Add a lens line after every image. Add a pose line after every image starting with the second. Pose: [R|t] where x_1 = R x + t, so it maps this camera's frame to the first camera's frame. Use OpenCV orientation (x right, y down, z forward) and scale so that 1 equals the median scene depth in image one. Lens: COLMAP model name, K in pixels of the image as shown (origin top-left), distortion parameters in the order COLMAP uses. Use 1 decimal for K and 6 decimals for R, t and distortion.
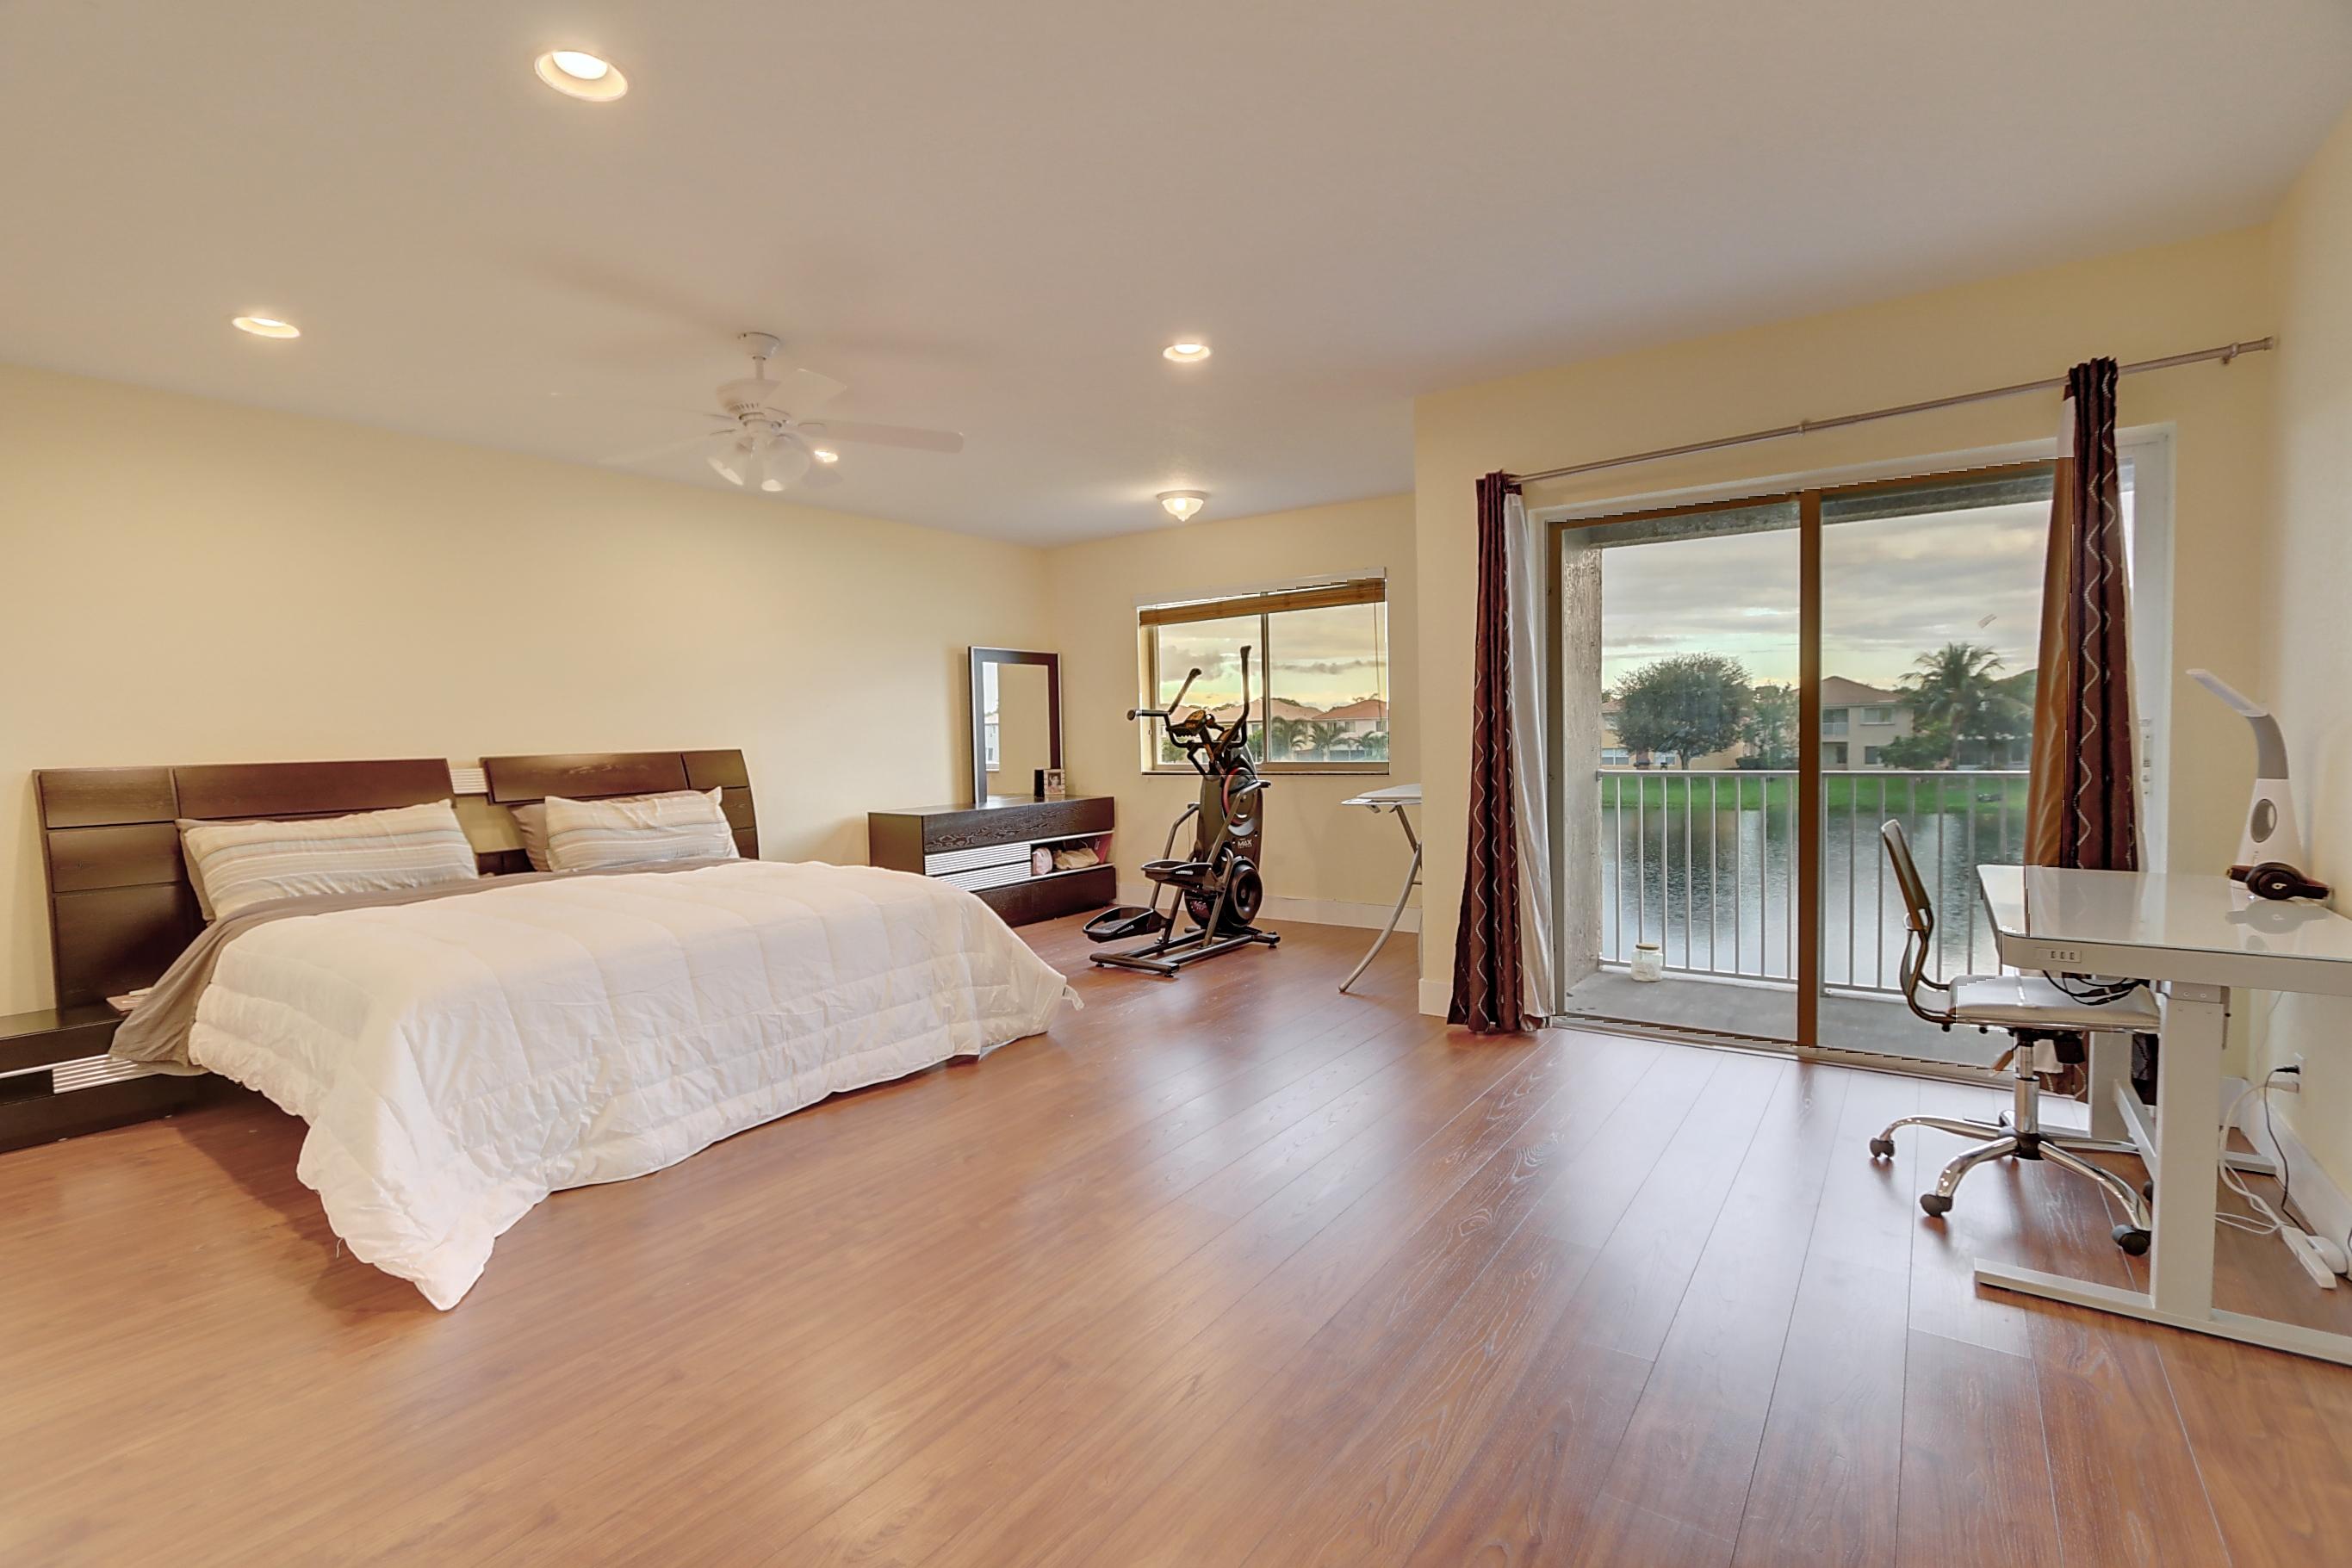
lens RADIAL K [[1073.2, 0, 1168.1], [0, 1073.2, 794.0], [0, 0, 1]] dist [-0.011903, 0.000921]
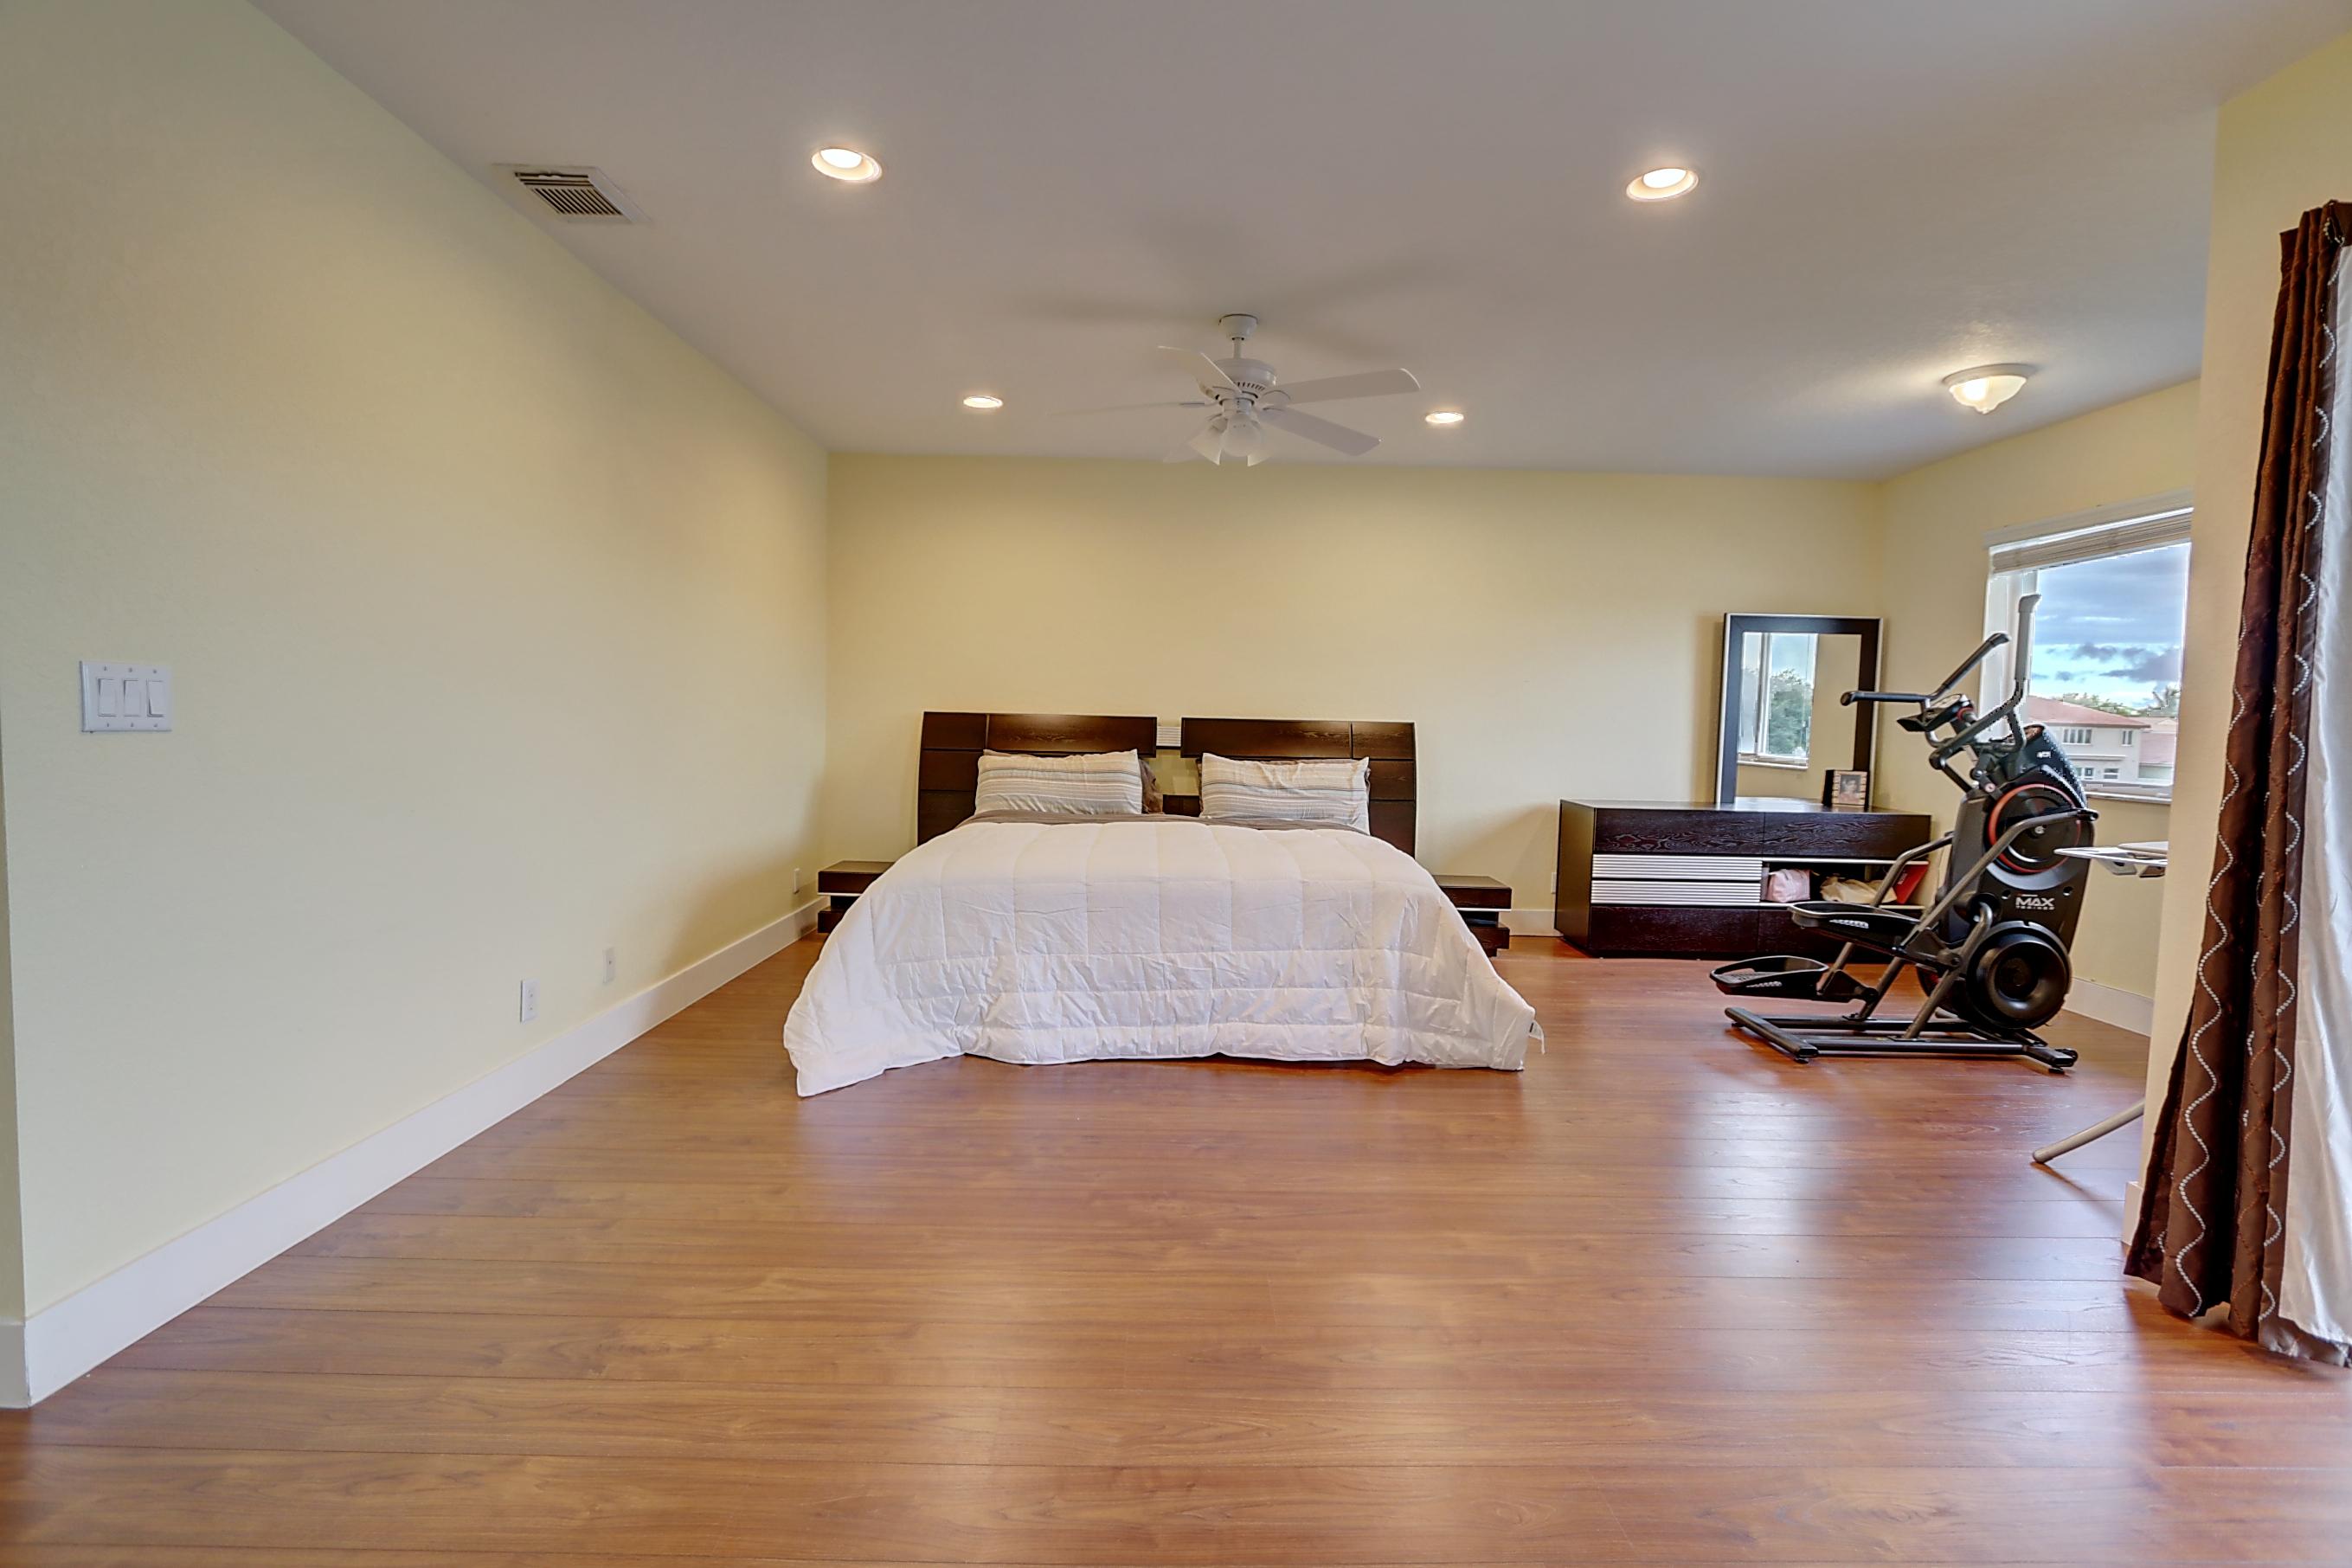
lens RADIAL K [[1073.3, 0, 1168.1], [0, 1073.3, 794.0], [0, 0, 1]] dist [-0.011903, 0.000921]
pose [[0.597471, 0.093436, -0.796428, 0.403616], [-0.082159, 0.995094, 0.055109, -0.017265], [0.797671, 0.032508, 0.602216, 0.303661]]
